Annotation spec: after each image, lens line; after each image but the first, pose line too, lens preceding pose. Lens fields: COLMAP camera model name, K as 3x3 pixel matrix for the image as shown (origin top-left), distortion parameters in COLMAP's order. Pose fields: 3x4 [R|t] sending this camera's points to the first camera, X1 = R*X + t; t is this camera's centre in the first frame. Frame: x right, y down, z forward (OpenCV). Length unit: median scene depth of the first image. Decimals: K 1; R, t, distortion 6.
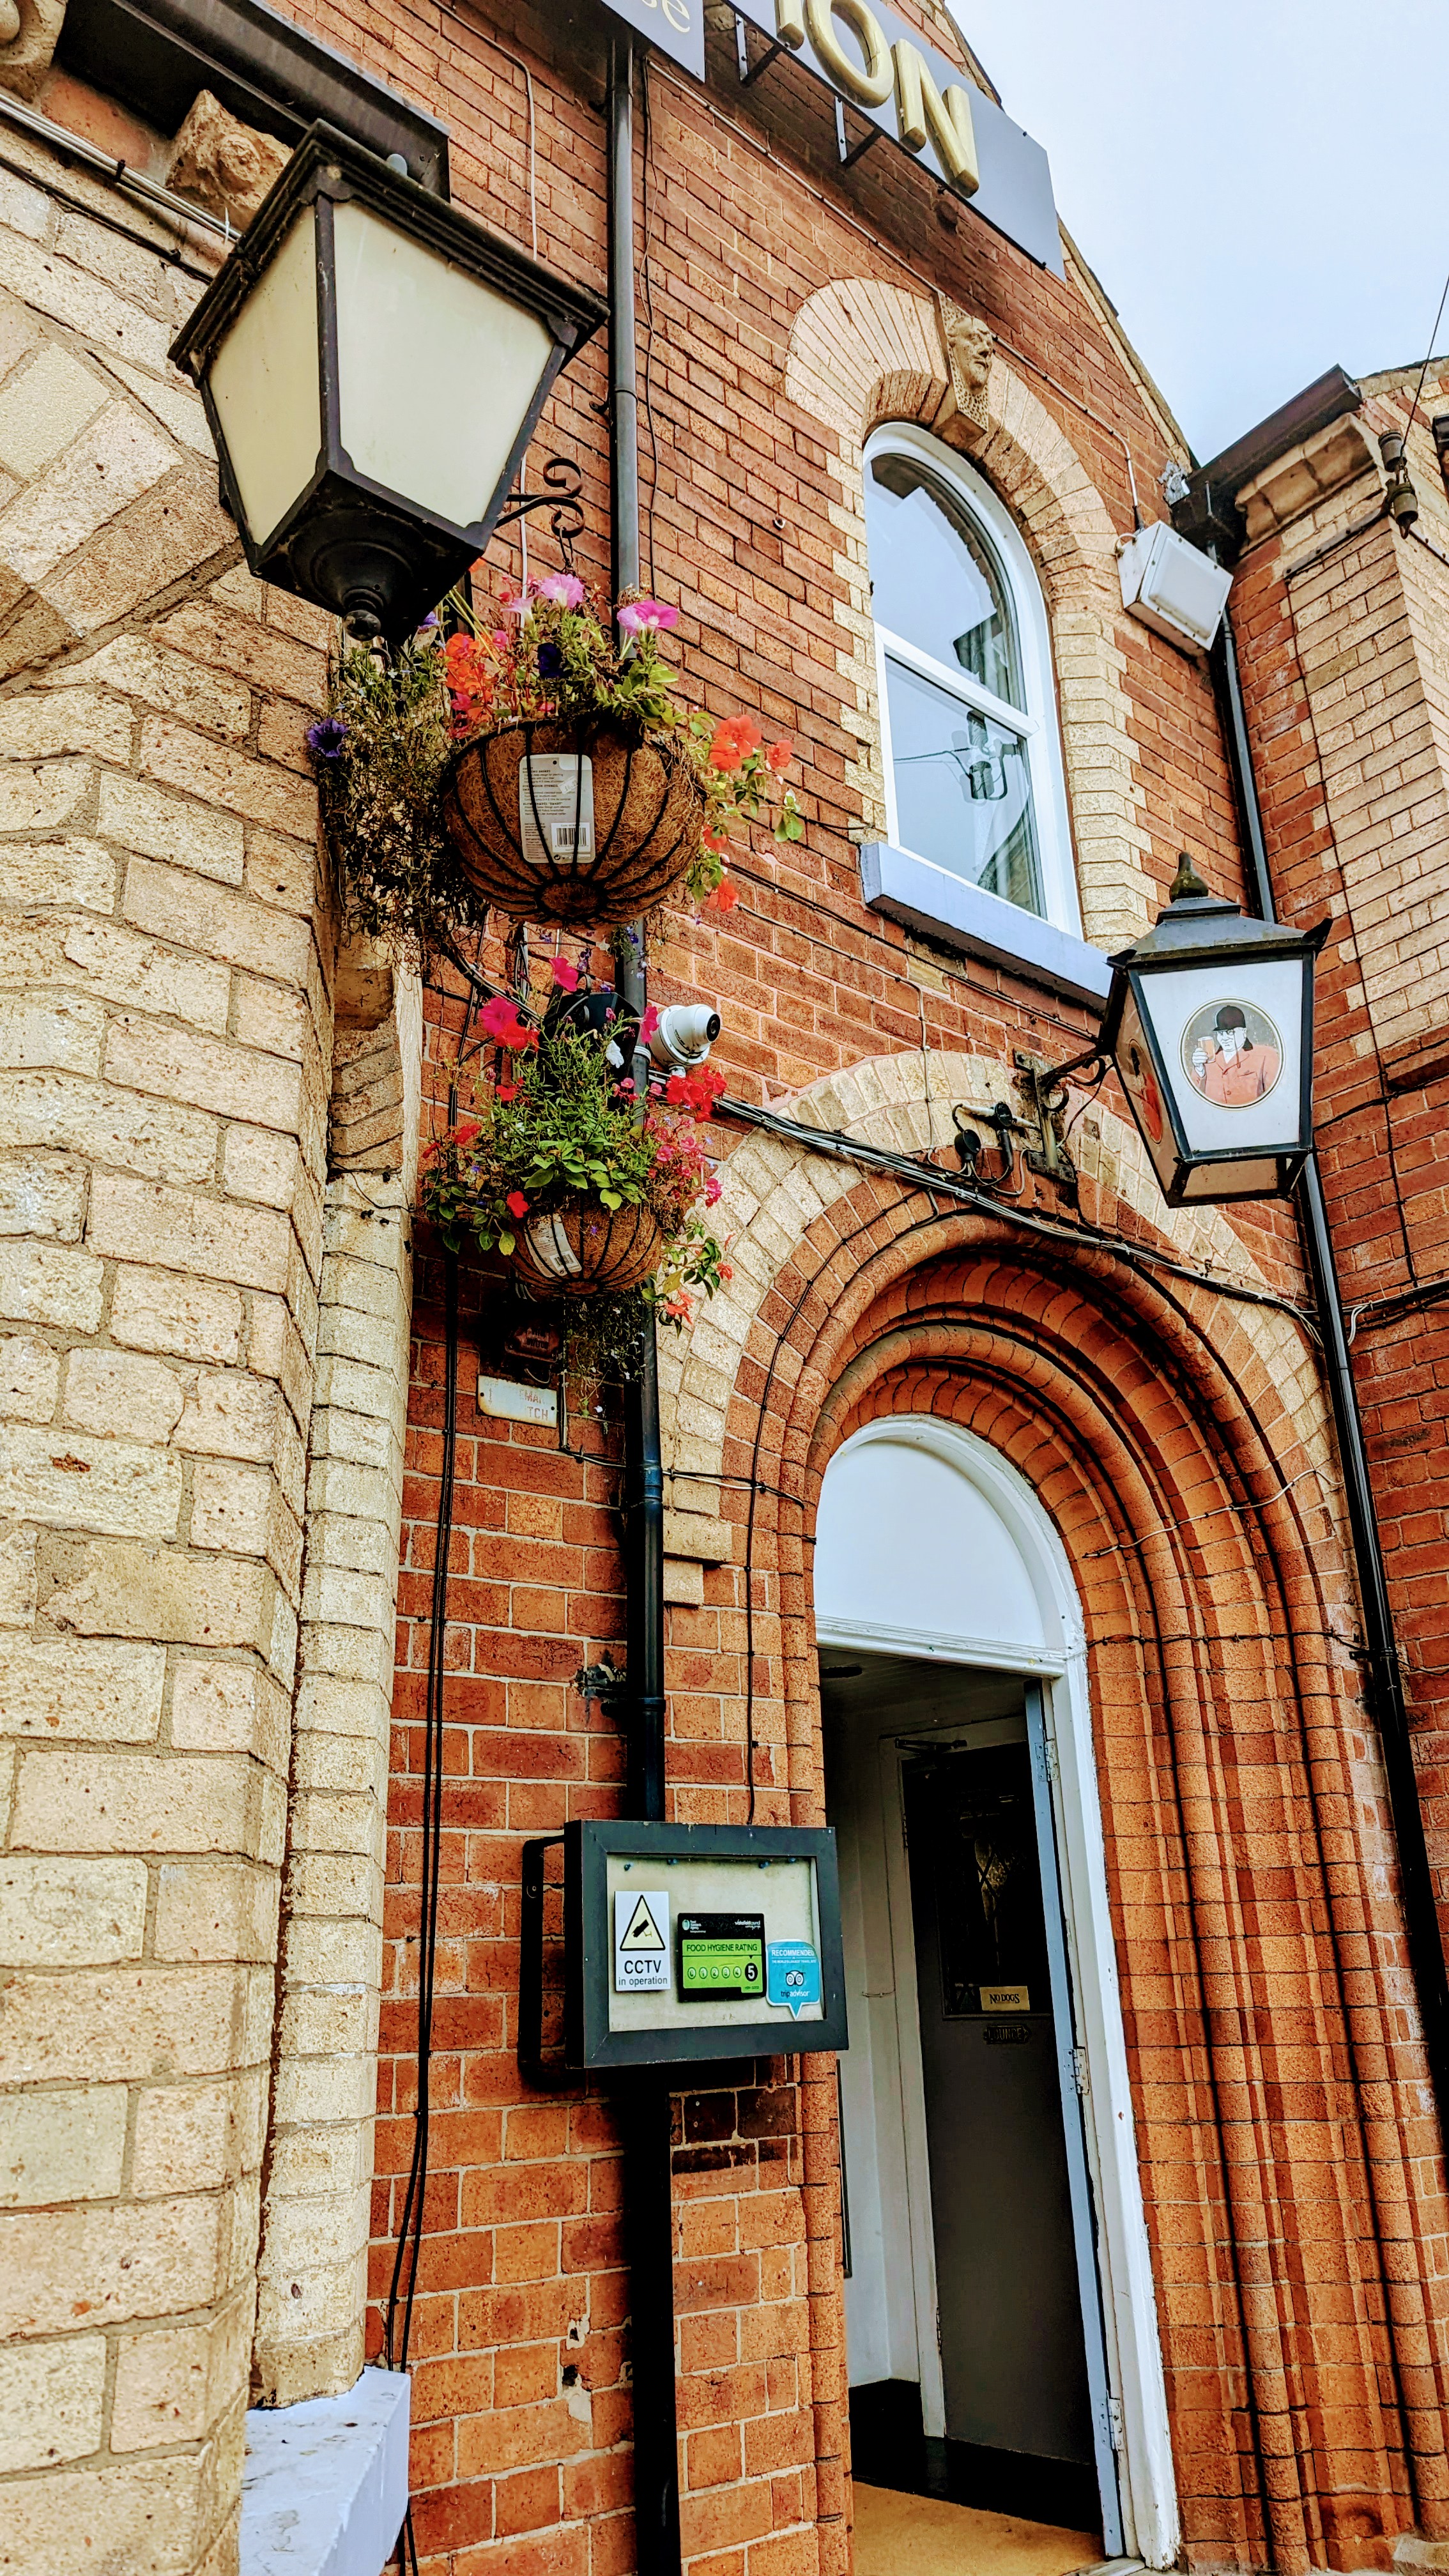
lens RADIAL K [[1832.5, 0, 720.6], [0, 1832.5, 1243.3], [0, 0, 1]] dist [0.031569, -0.005147]
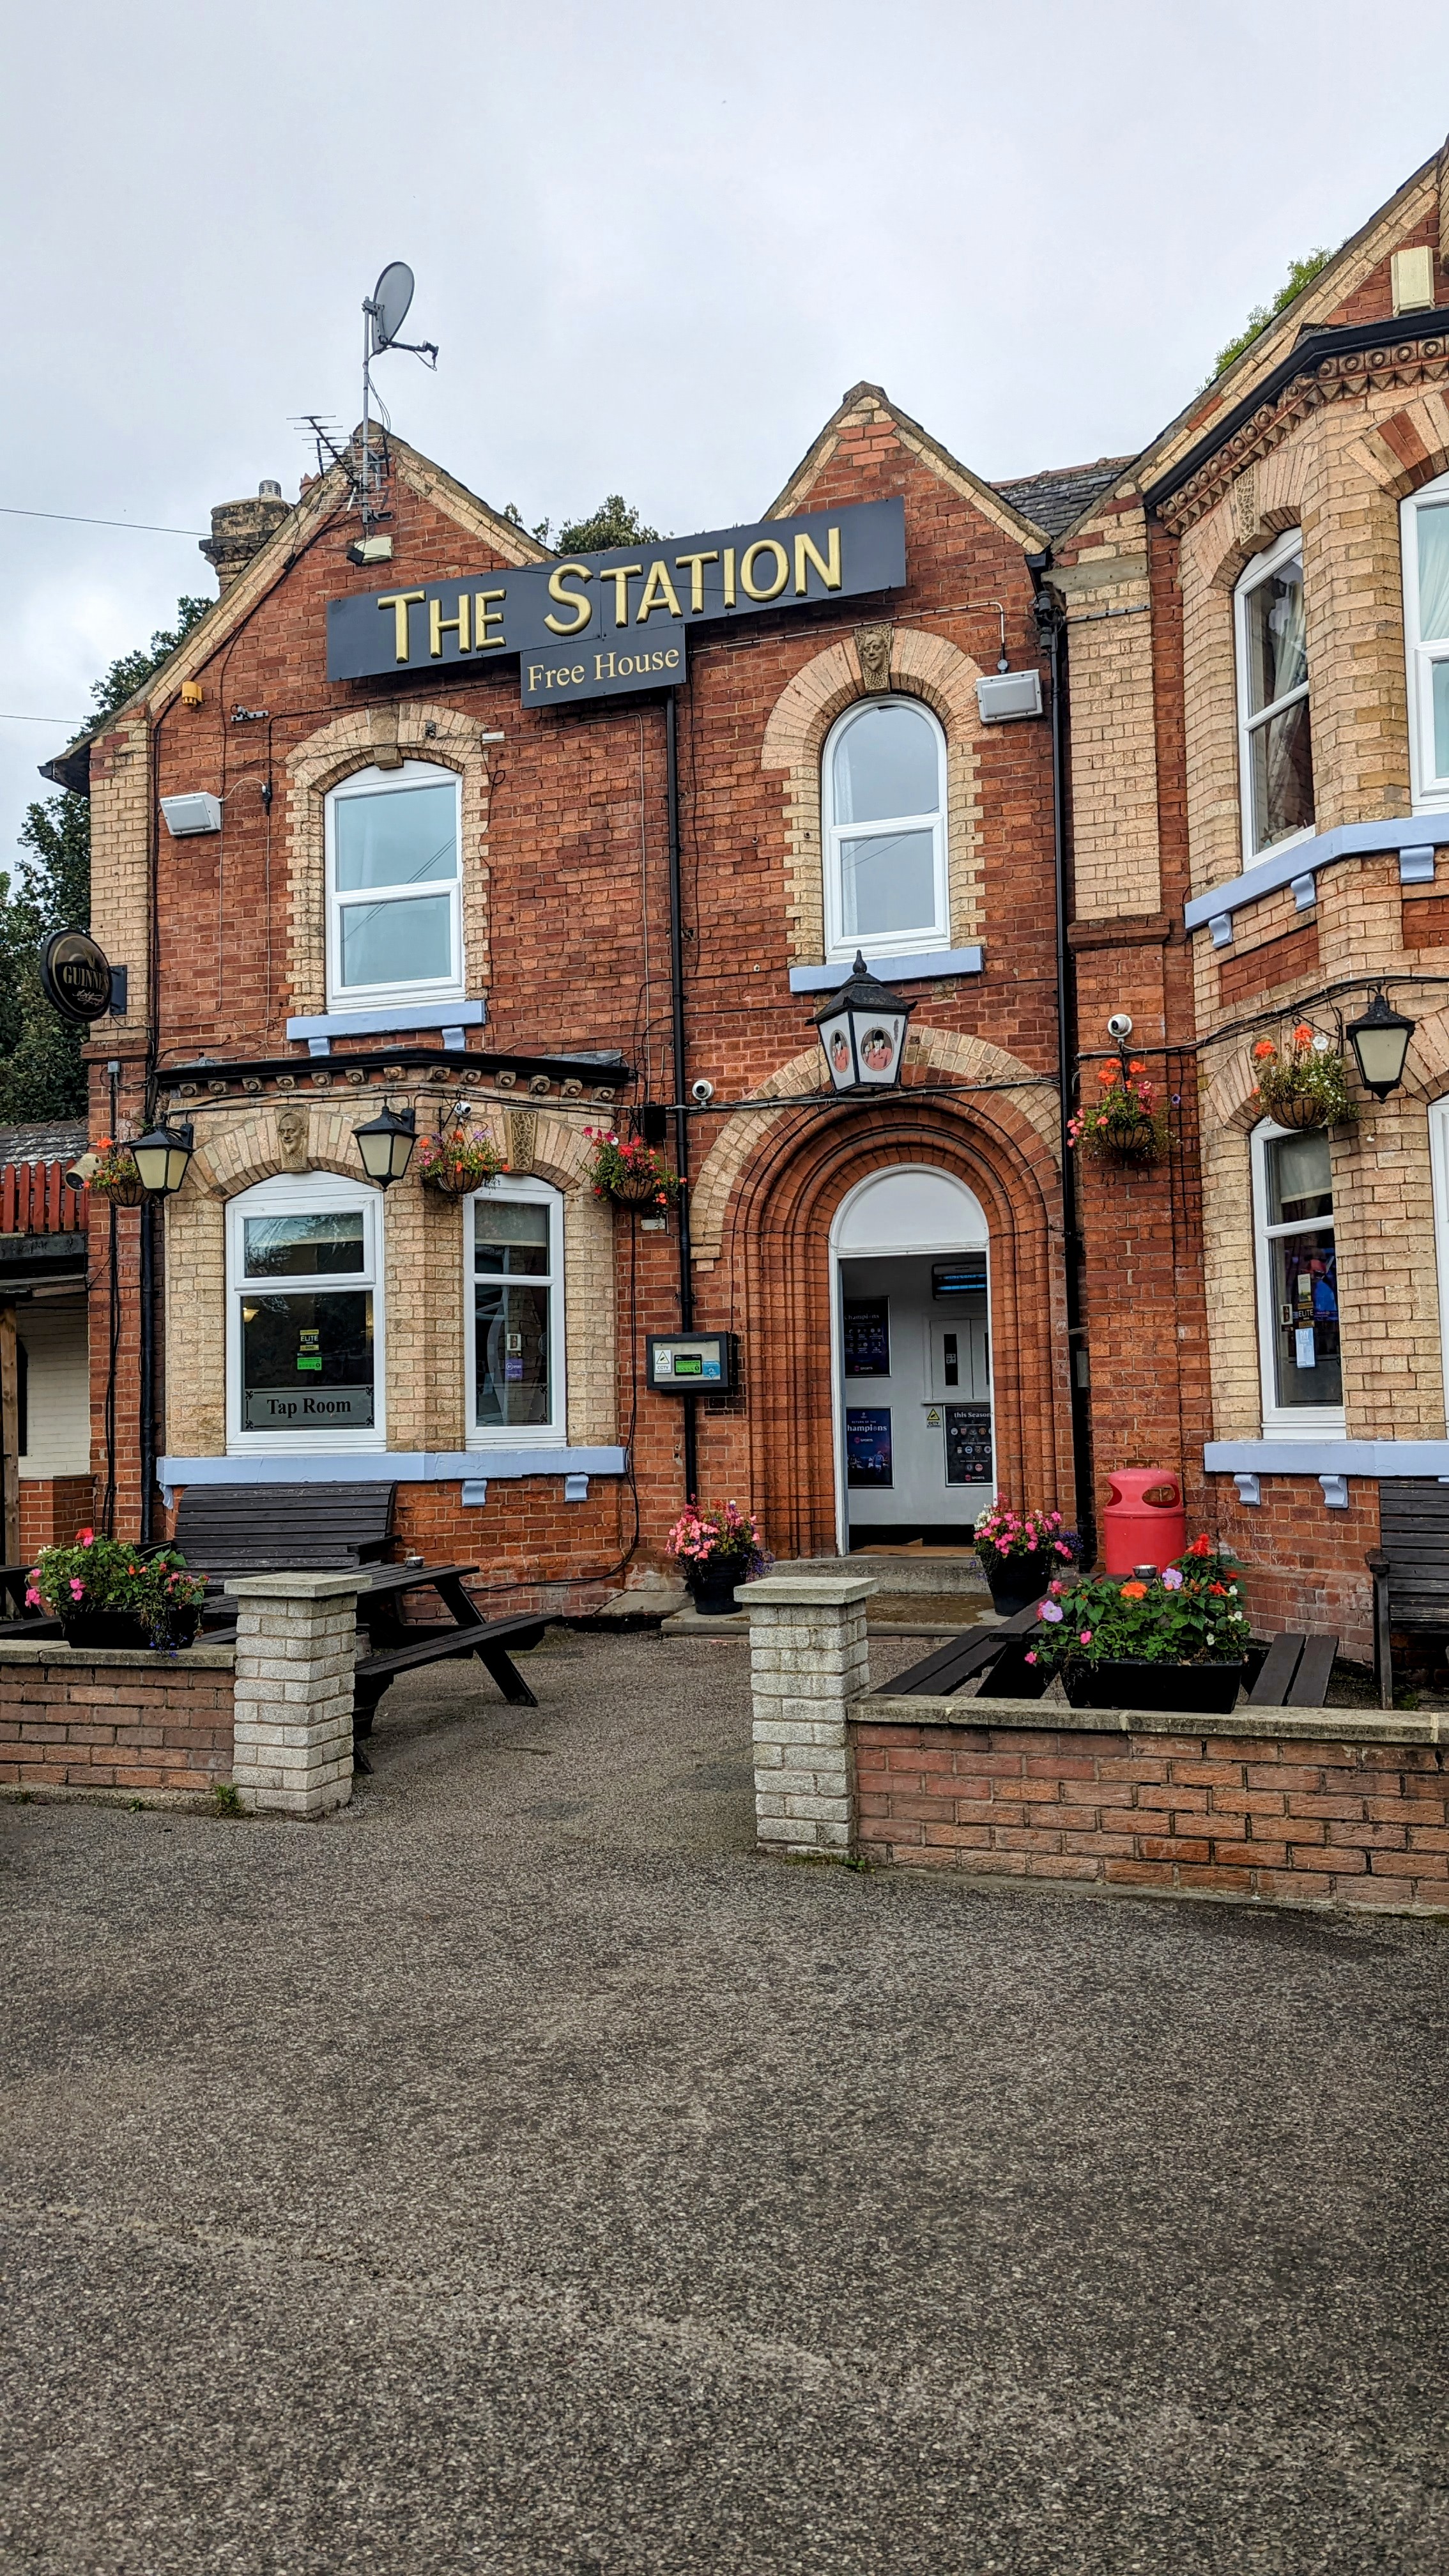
lens RADIAL K [[1832.5, 0, 727.1], [0, 1832.5, 1289.0], [0, 0, 1]] dist [0.031569, -0.005147]
pose [[0.513655, -0.042885, -0.856924, 2.684095], [0.330603, 0.931522, 0.151551, -0.259268], [0.791745, -0.361147, 0.492659, -0.632629]]
